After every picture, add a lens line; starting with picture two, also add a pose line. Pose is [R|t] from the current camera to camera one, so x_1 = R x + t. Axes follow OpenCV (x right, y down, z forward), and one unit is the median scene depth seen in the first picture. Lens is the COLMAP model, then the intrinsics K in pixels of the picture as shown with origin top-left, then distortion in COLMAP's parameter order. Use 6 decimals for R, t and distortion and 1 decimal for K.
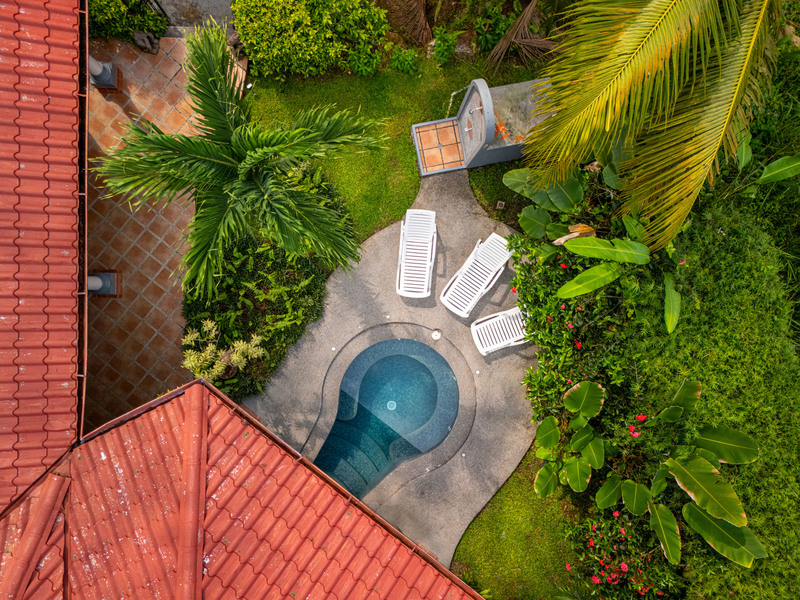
lens RADIAL K [[571.1, 0, 397.5], [0, 571.1, 296.0], [0, 0, 1]] dist [0.076215, -0.091051]
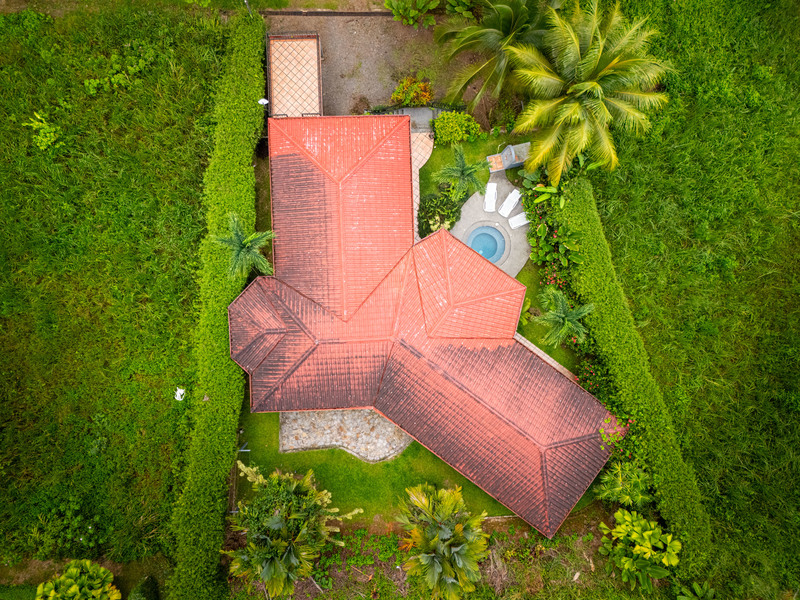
lens RADIAL K [[579.9, 0, 397.2], [0, 579.9, 297.2], [0, 0, 1]] dist [0.057064, -0.043146]
pose [[0.998951, -0.045784, -0.000466, -0.535381], [0.045785, 0.998937, 0.005277, 0.461392], [0.000224, -0.005293, 0.999986, -2.345655]]
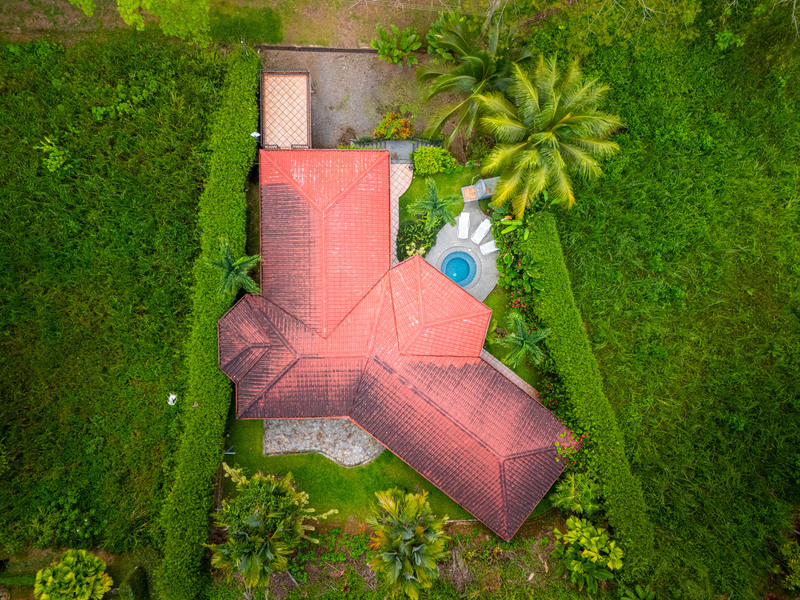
lens RADIAL K [[579.9, 0, 397.2], [0, 579.9, 297.2], [0, 0, 1]] dist [0.057064, -0.043146]
pose [[0.999827, -0.018545, -0.001487, -0.390175], [0.018554, 0.999806, 0.006606, 0.344148], [0.001364, -0.006633, 0.999977, -2.627226]]
